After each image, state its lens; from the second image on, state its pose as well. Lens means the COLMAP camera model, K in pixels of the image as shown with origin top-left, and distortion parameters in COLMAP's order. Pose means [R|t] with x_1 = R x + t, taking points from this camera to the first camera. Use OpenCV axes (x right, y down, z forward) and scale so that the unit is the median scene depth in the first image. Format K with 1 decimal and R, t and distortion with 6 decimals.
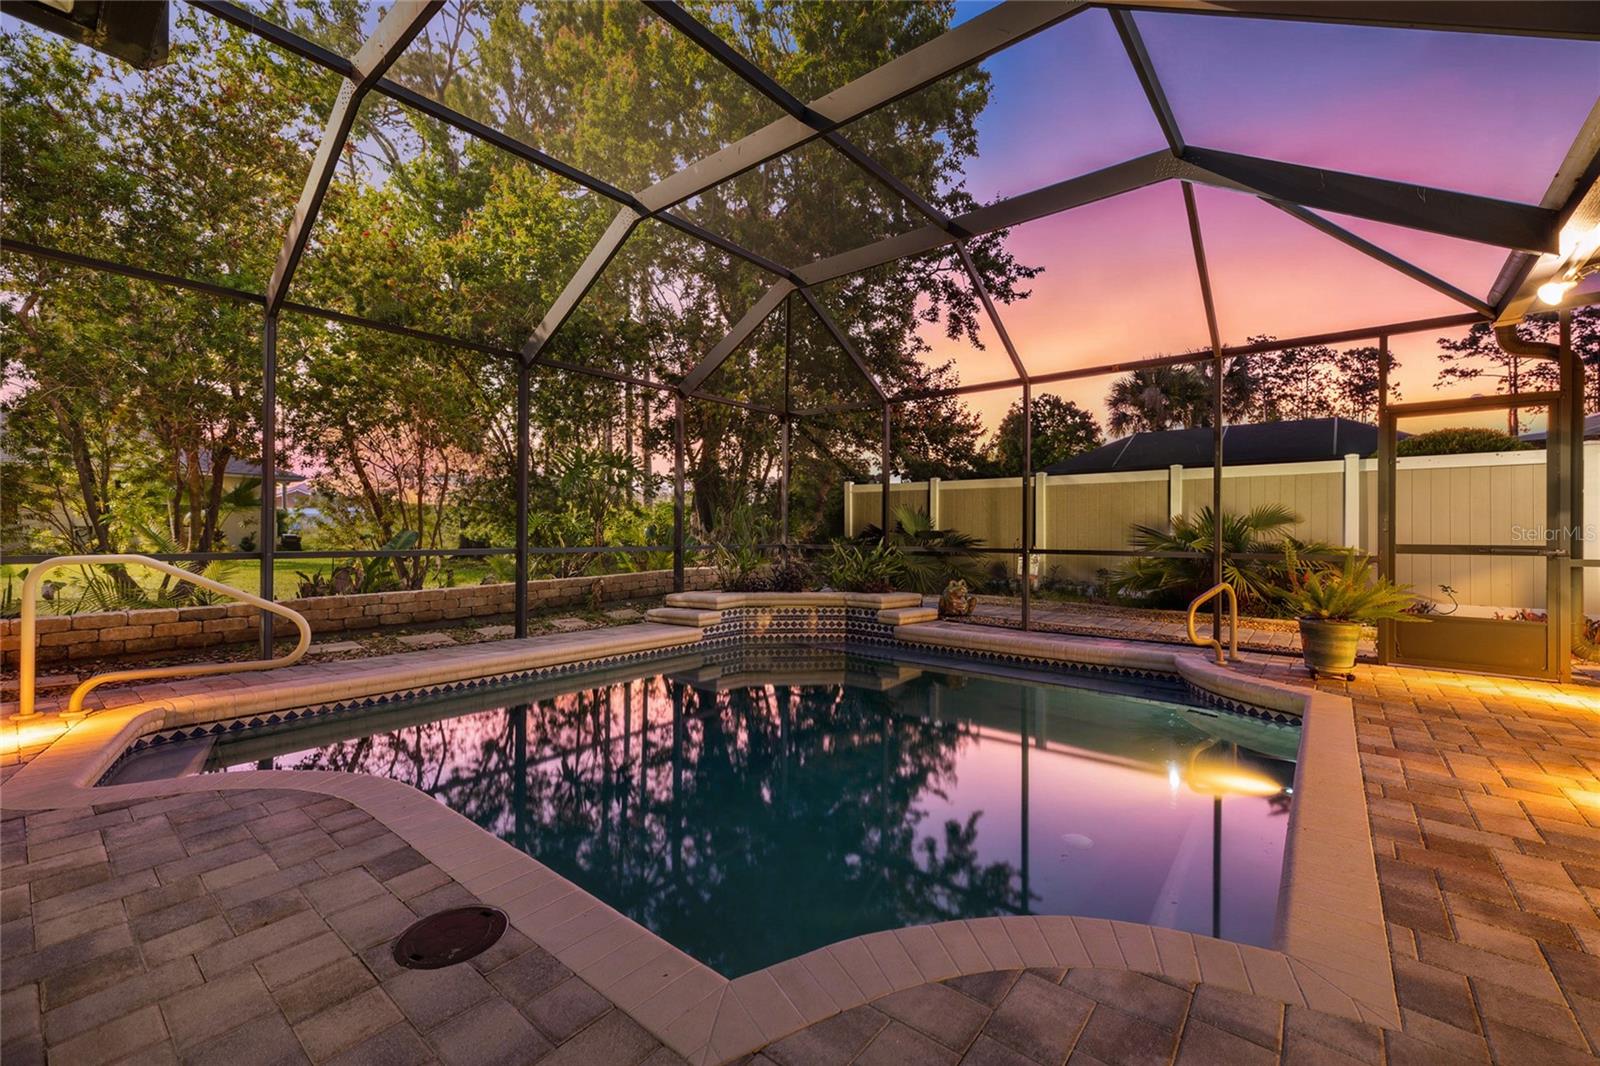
lens RADIAL K [[650.3, 0, 804.2], [0, 650.3, 539.1], [0, 0, 1]] dist [-0.002180, 0.000004]
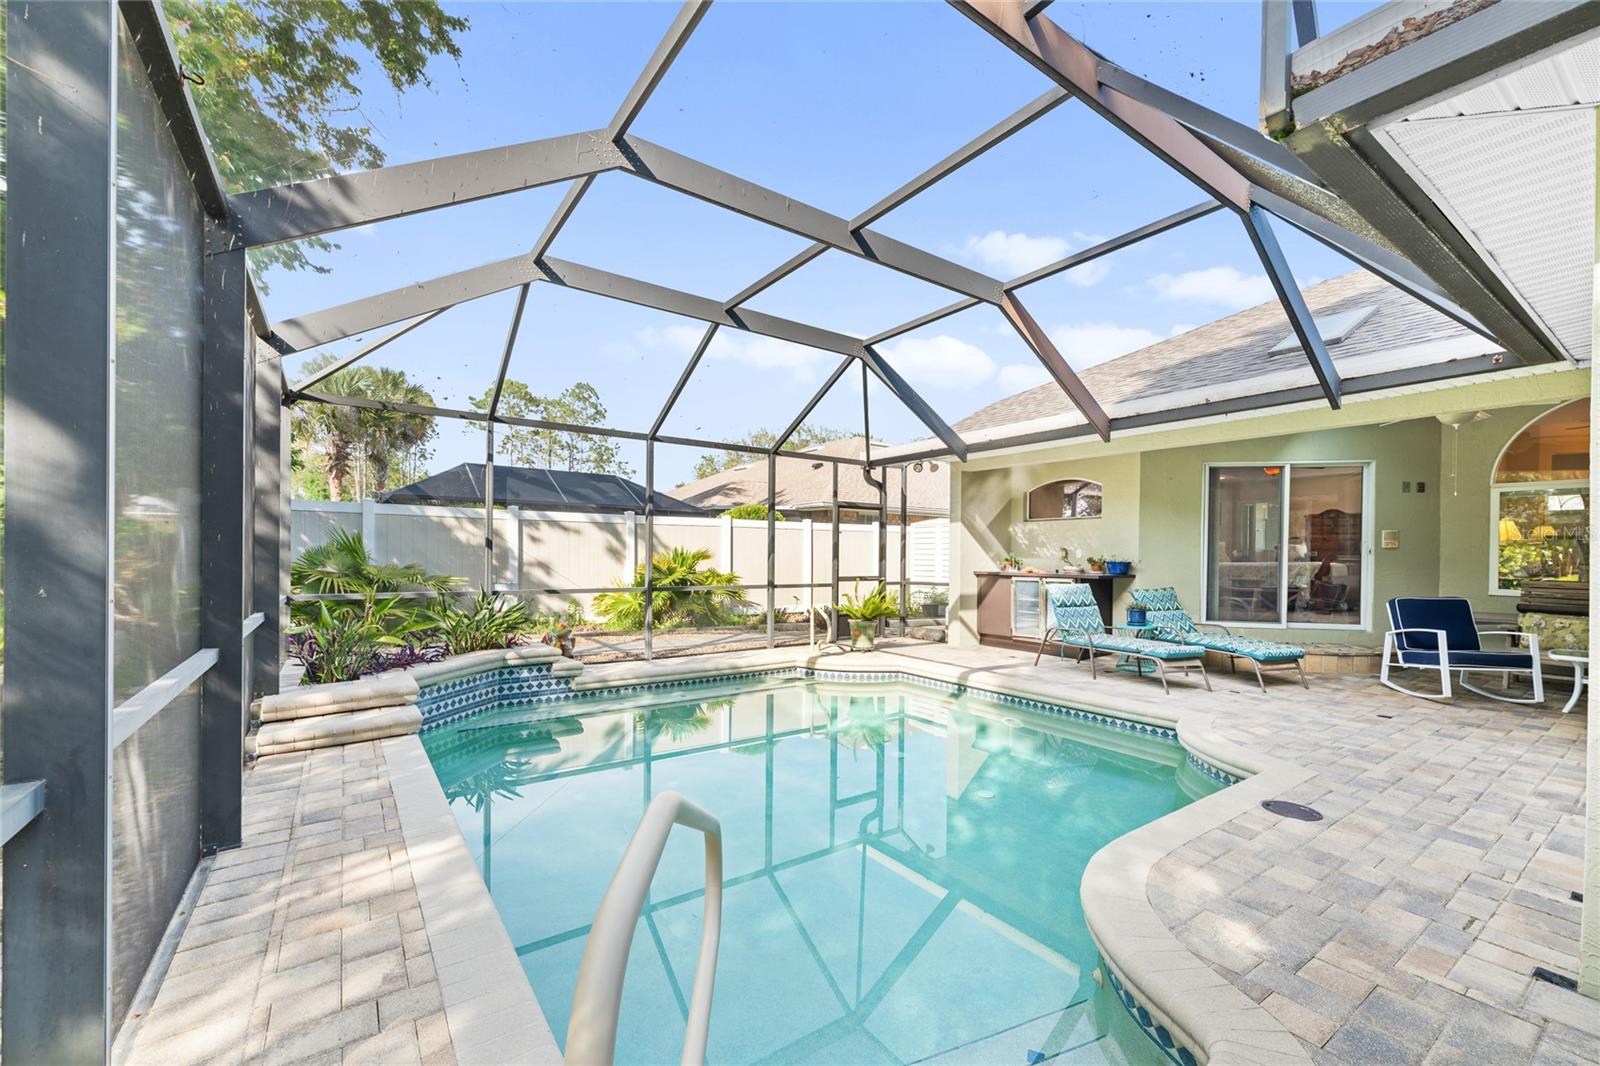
lens RADIAL K [[671.1, 0, 796.6], [0, 671.1, 560.0], [0, 0, 1]] dist [-0.000211, 0.000239]
pose [[0.269289, -0.006516, 0.963037, -2.561442], [0.002136, 0.999979, 0.006169, -0.139306], [-0.963057, 0.000396, 0.269297, 1.680192]]
